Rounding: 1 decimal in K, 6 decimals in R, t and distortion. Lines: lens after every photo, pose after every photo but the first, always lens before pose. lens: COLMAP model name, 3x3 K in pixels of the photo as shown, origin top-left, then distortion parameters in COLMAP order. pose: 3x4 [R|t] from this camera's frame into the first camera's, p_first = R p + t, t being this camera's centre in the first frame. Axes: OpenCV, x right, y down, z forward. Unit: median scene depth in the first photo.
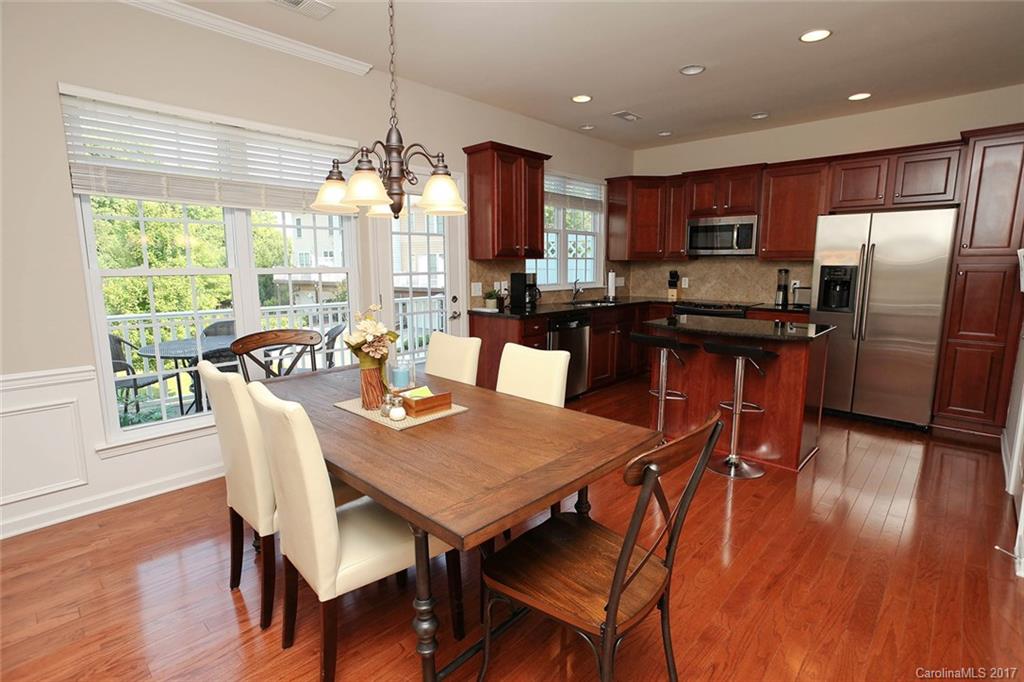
lens RADIAL K [[495.0, 0, 495.7], [0, 495.0, 340.1], [0, 0, 1]] dist [-0.038151, 0.016659]
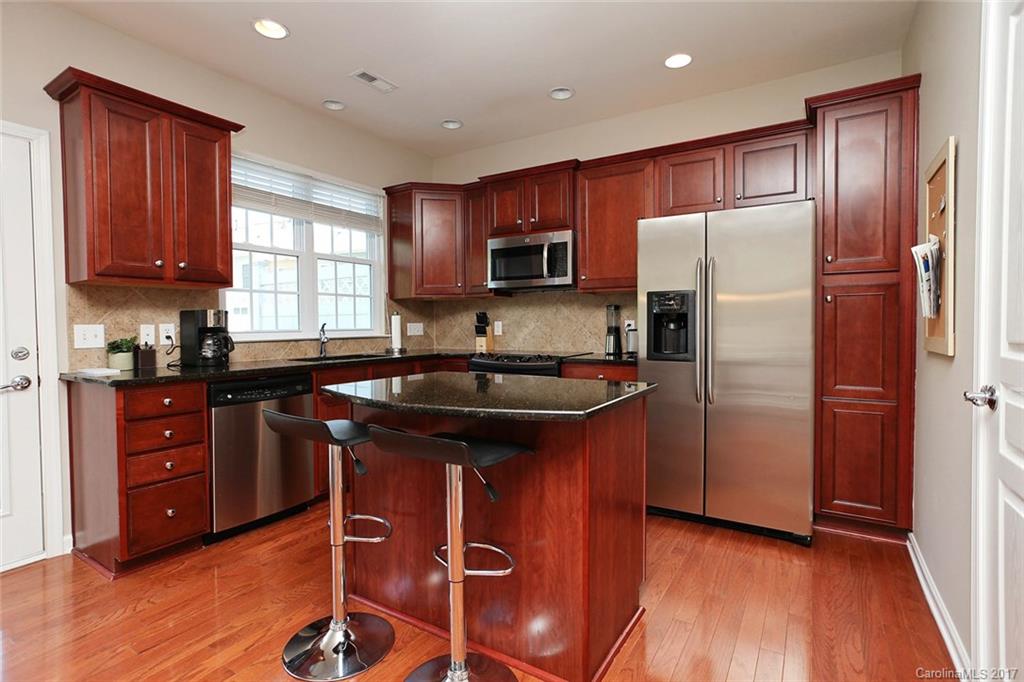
lens RADIAL K [[495.0, 0, 508.5], [0, 495.0, 342.0], [0, 0, 1]] dist [-0.038151, 0.016659]
pose [[0.978601, -0.014234, 0.205273, 0.298255], [0.038601, 0.992593, -0.115195, -0.013198], [-0.202112, 0.120653, 0.971902, 0.339648]]
